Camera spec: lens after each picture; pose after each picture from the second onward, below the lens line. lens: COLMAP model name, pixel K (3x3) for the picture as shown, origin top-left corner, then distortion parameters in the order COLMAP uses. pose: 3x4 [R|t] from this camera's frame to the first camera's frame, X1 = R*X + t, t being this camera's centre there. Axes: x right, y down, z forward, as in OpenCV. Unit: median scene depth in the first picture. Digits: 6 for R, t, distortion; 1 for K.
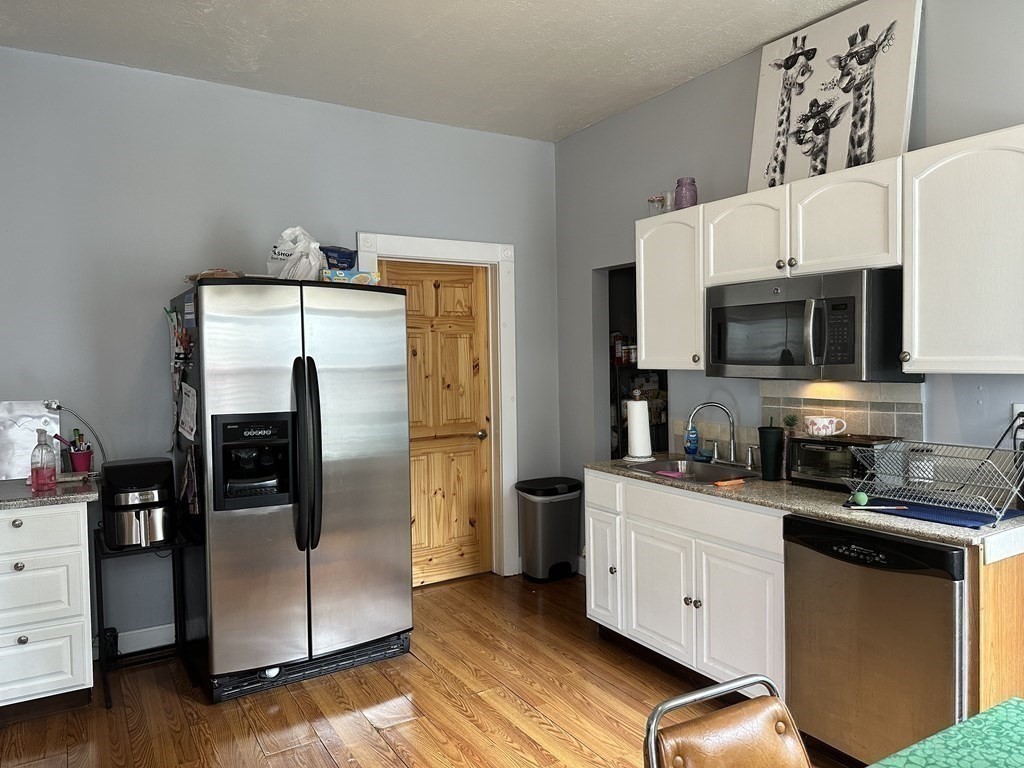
lens RADIAL K [[723.6, 0, 512.0], [0, 723.6, 384.0], [0, 0, 1]] dist [0.092789, -0.111249]
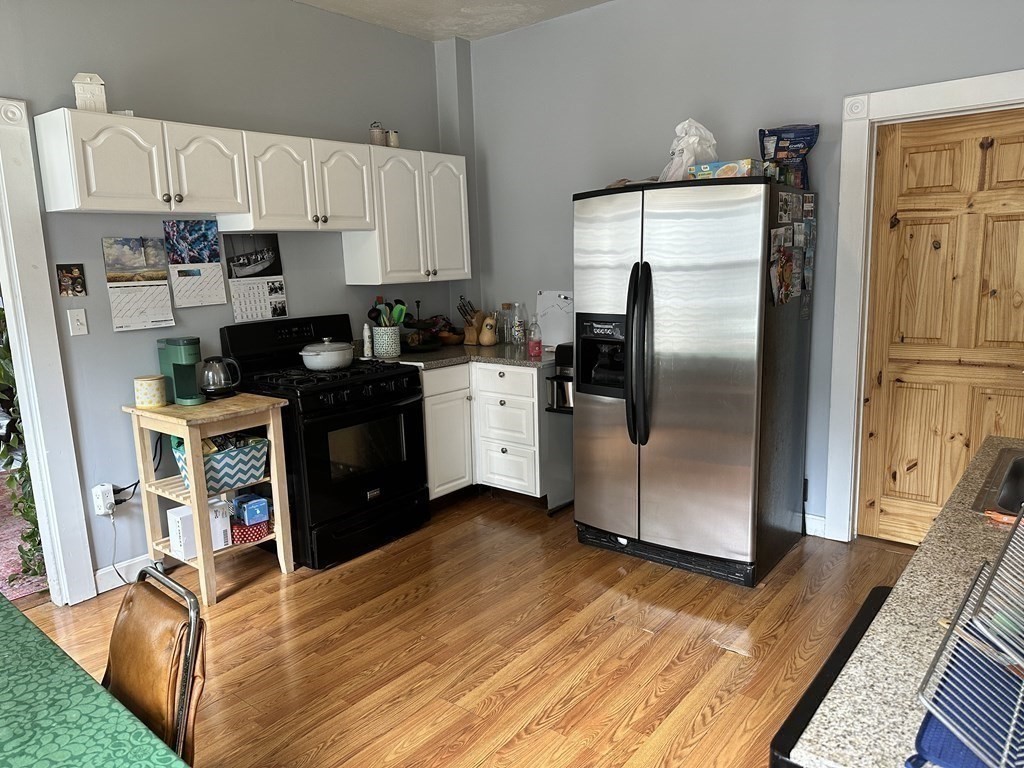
lens RADIAL K [[723.6, 0, 512.0], [0, 723.6, 384.0], [0, 0, 1]] dist [0.092789, -0.111249]
pose [[0.329912, 0.171023, -0.928391, 0.630713], [-0.008241, 0.983937, 0.178327, -0.048660], [0.943976, -0.051182, 0.326022, 0.483475]]
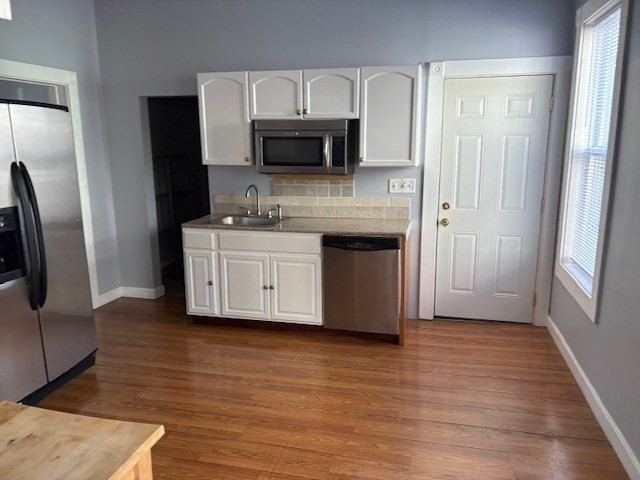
lens RADIAL K [[492.6, 0, 322.6], [0, 492.6, 235.4], [0, 0, 1]] dist [0.069696, -0.075206]
pose [[0.701613, -0.119520, 0.702463, -0.538729], [0.020431, 0.988801, 0.147832, -0.027896], [-0.712265, -0.089368, 0.696198, -0.003289]]
